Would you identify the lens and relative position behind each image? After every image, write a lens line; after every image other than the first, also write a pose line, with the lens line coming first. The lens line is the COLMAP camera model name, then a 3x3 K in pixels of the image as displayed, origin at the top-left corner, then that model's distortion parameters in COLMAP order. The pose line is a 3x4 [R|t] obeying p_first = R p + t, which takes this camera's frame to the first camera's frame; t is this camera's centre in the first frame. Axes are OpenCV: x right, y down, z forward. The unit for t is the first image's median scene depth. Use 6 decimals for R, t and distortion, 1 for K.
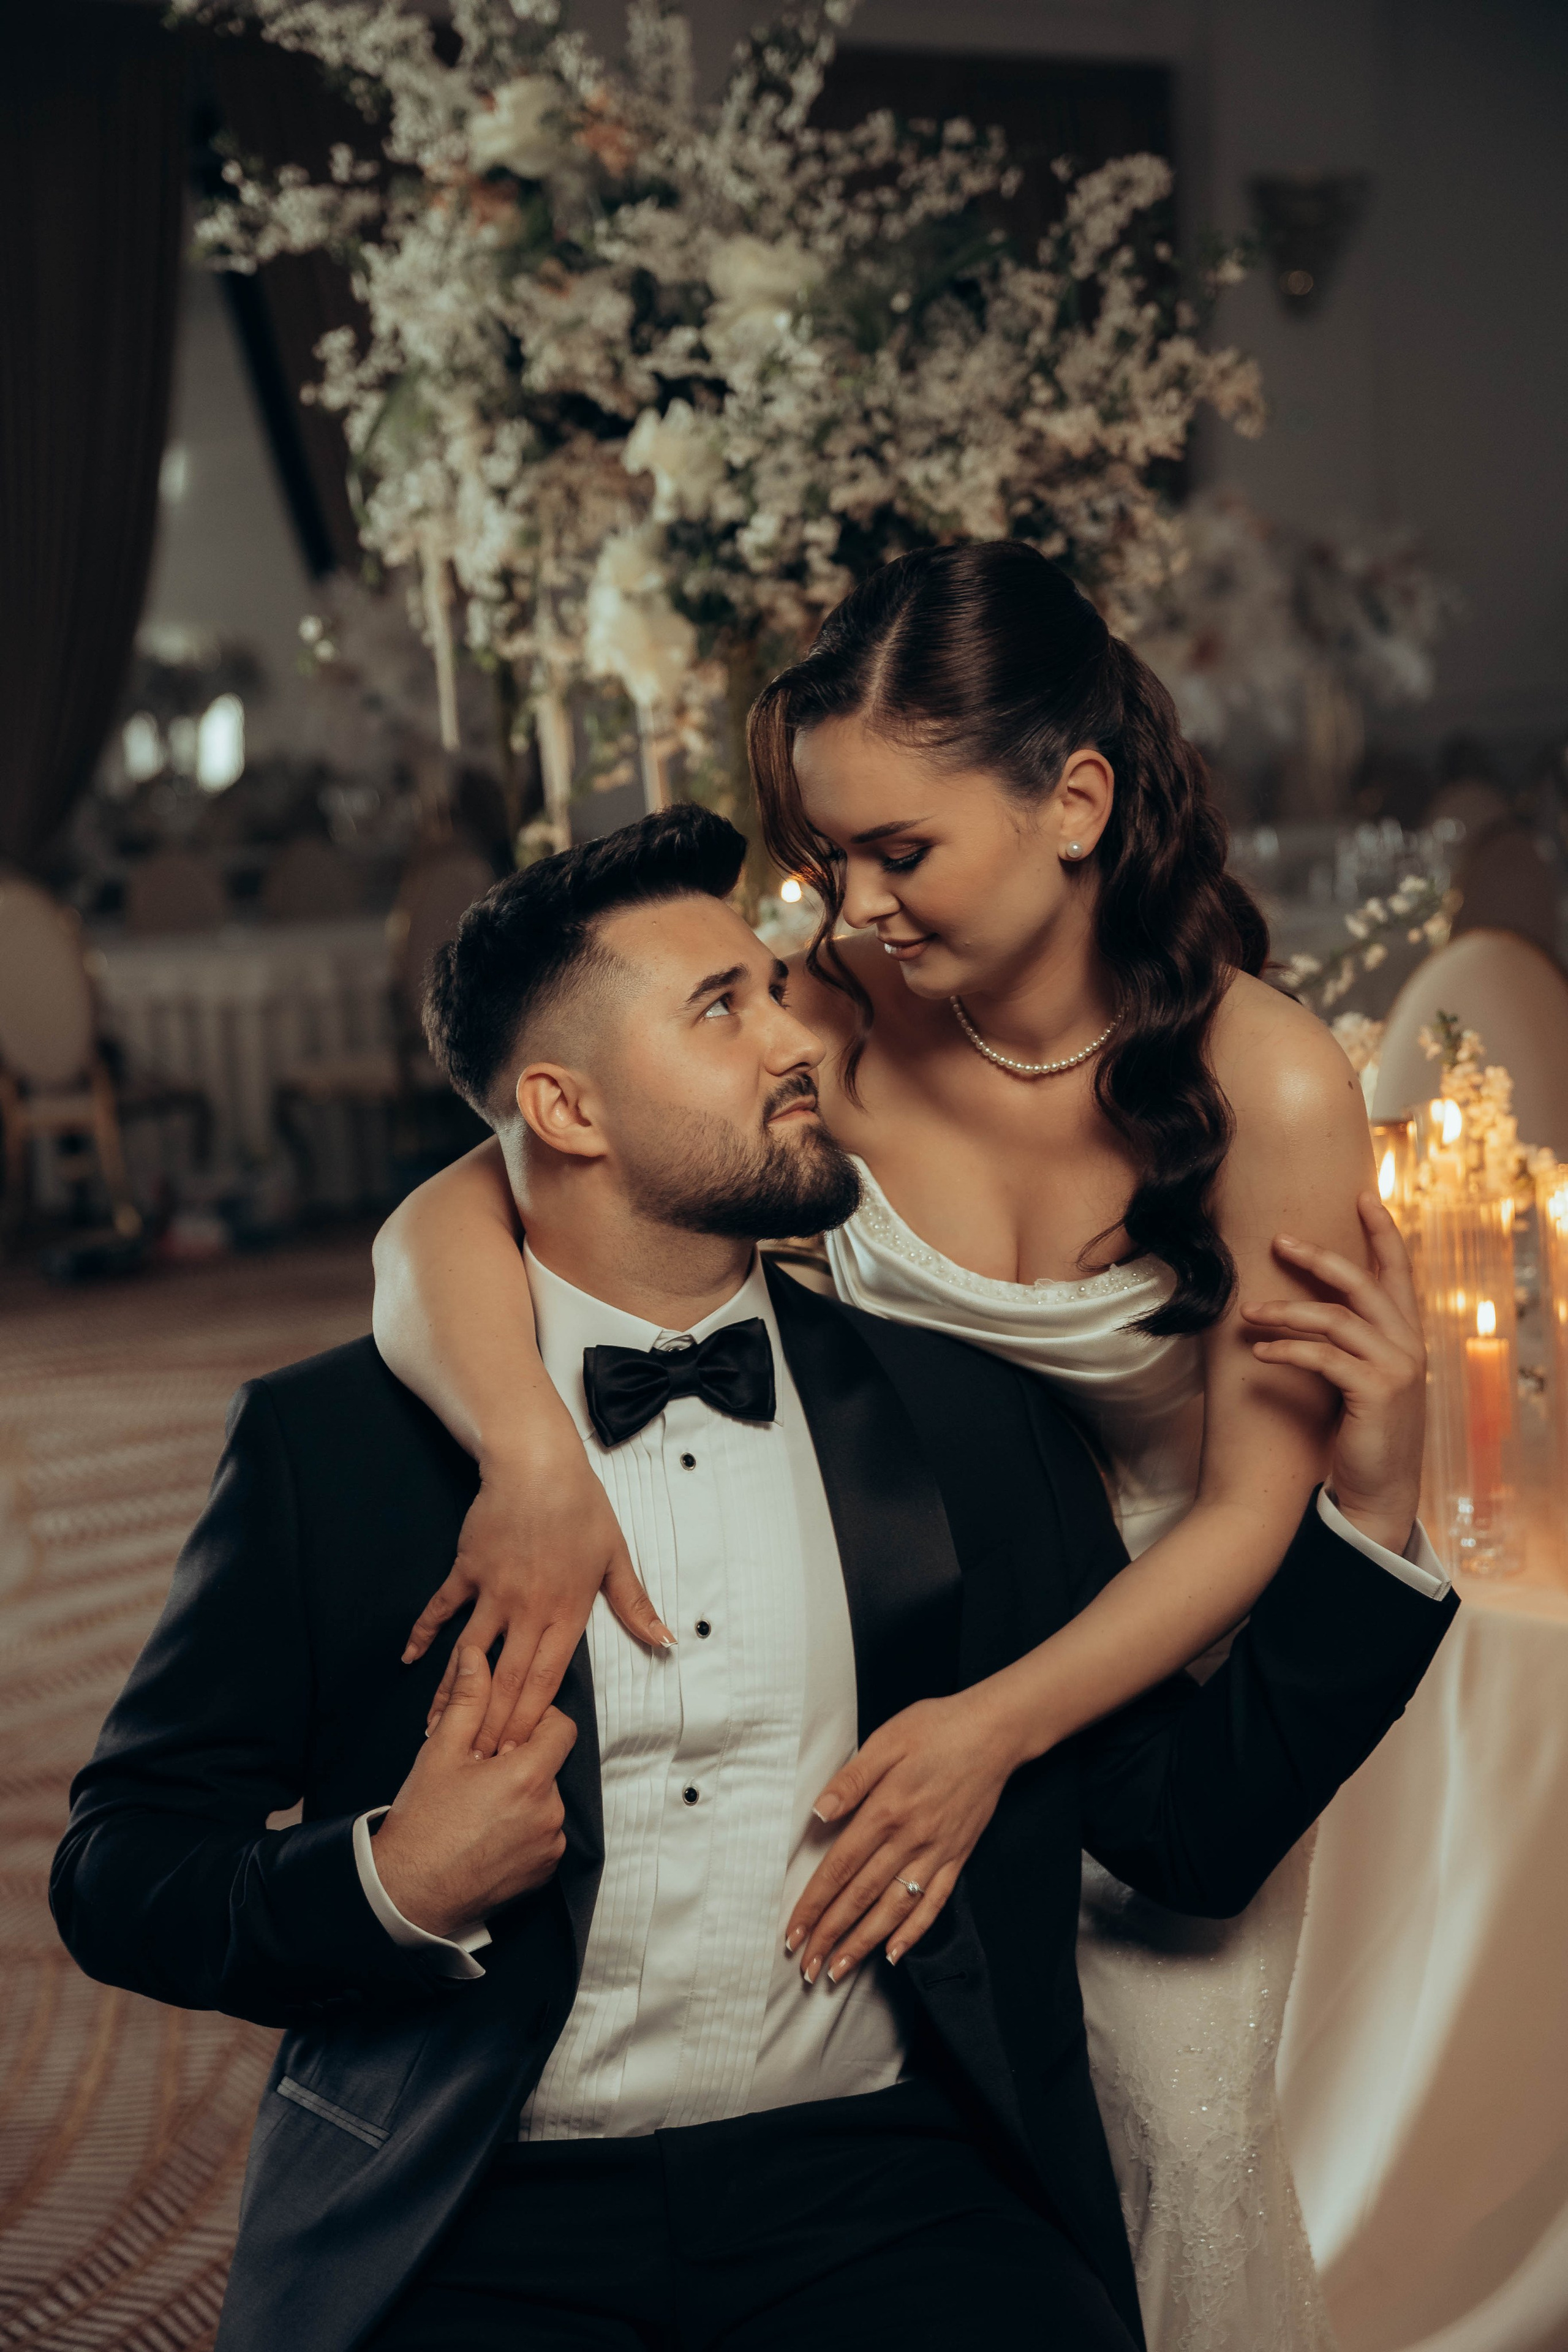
lens RADIAL K [[3645.4, 0, 784.0], [0, 3645.4, 1176.0], [0, 0, 1]] dist [0.122324, 0.039265]
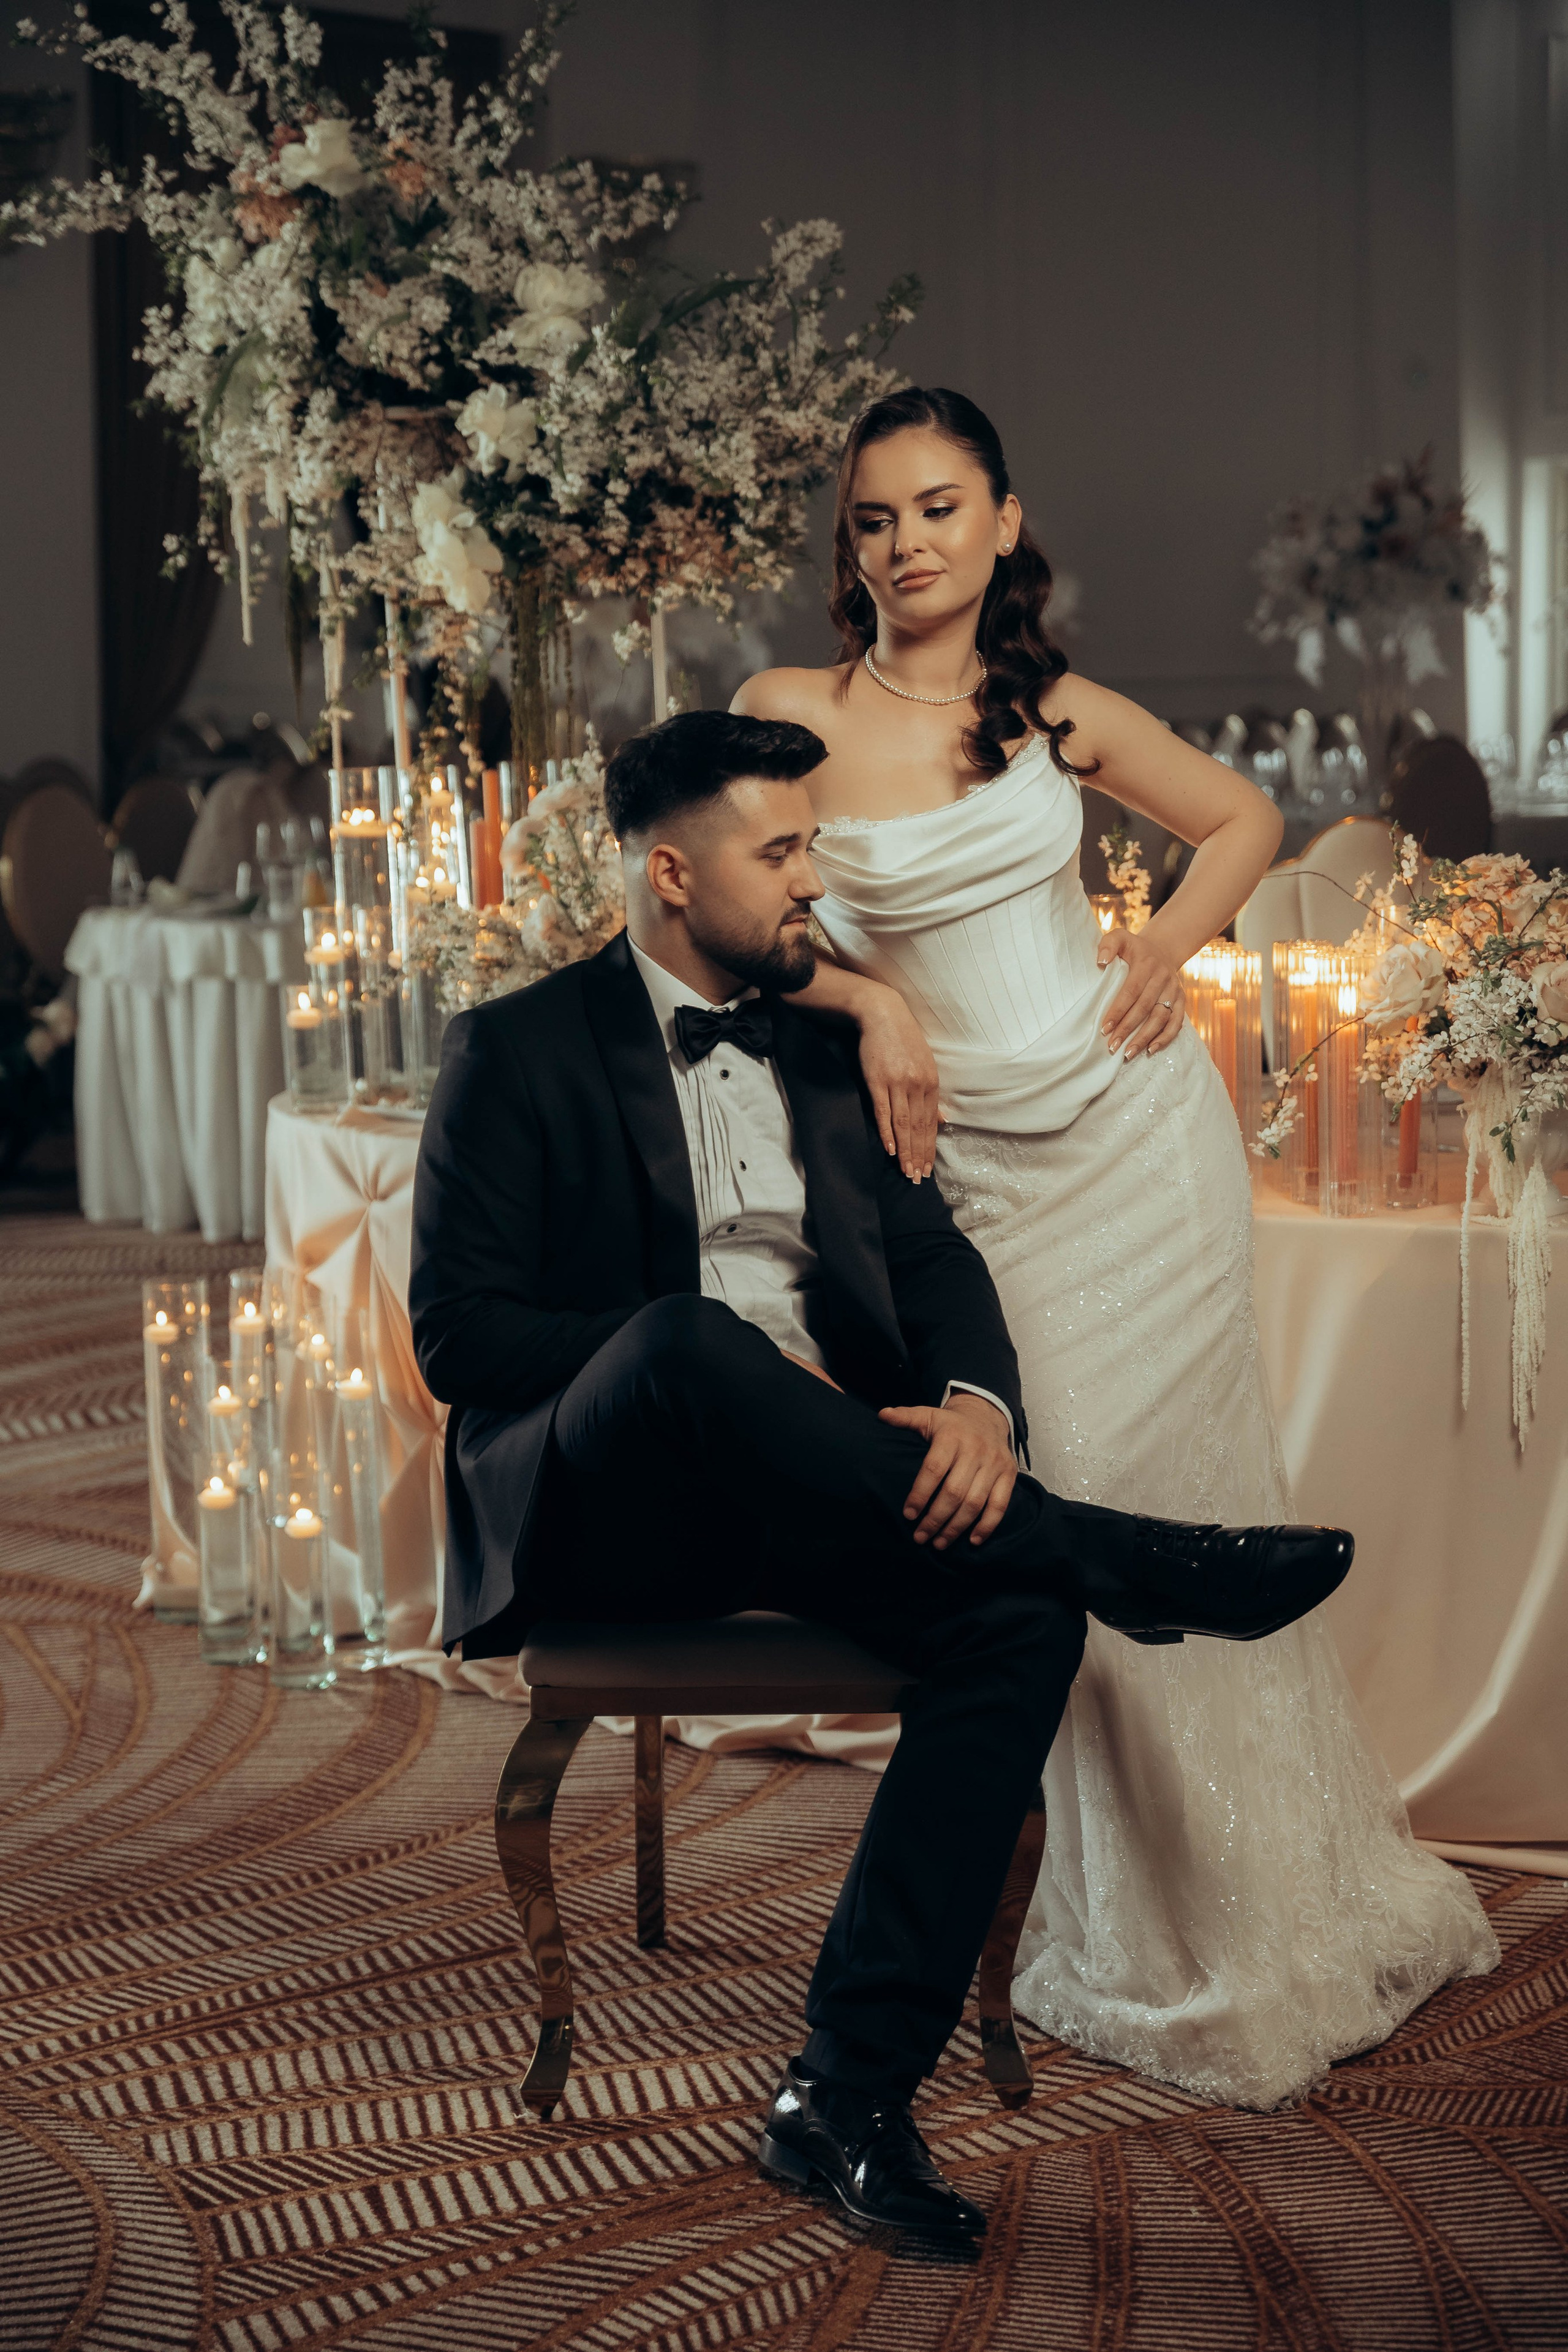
lens RADIAL K [[4015.0, 0, 781.7], [0, 4015.0, 1207.9], [0, 0, 1]] dist [0.209931, -0.210794]
pose [[0.977247, 0.009946, 0.211871, -0.235467], [-0.009865, 0.999950, -0.001442, 0.089355], [-0.211874, -0.000681, 0.977297, -0.461714]]
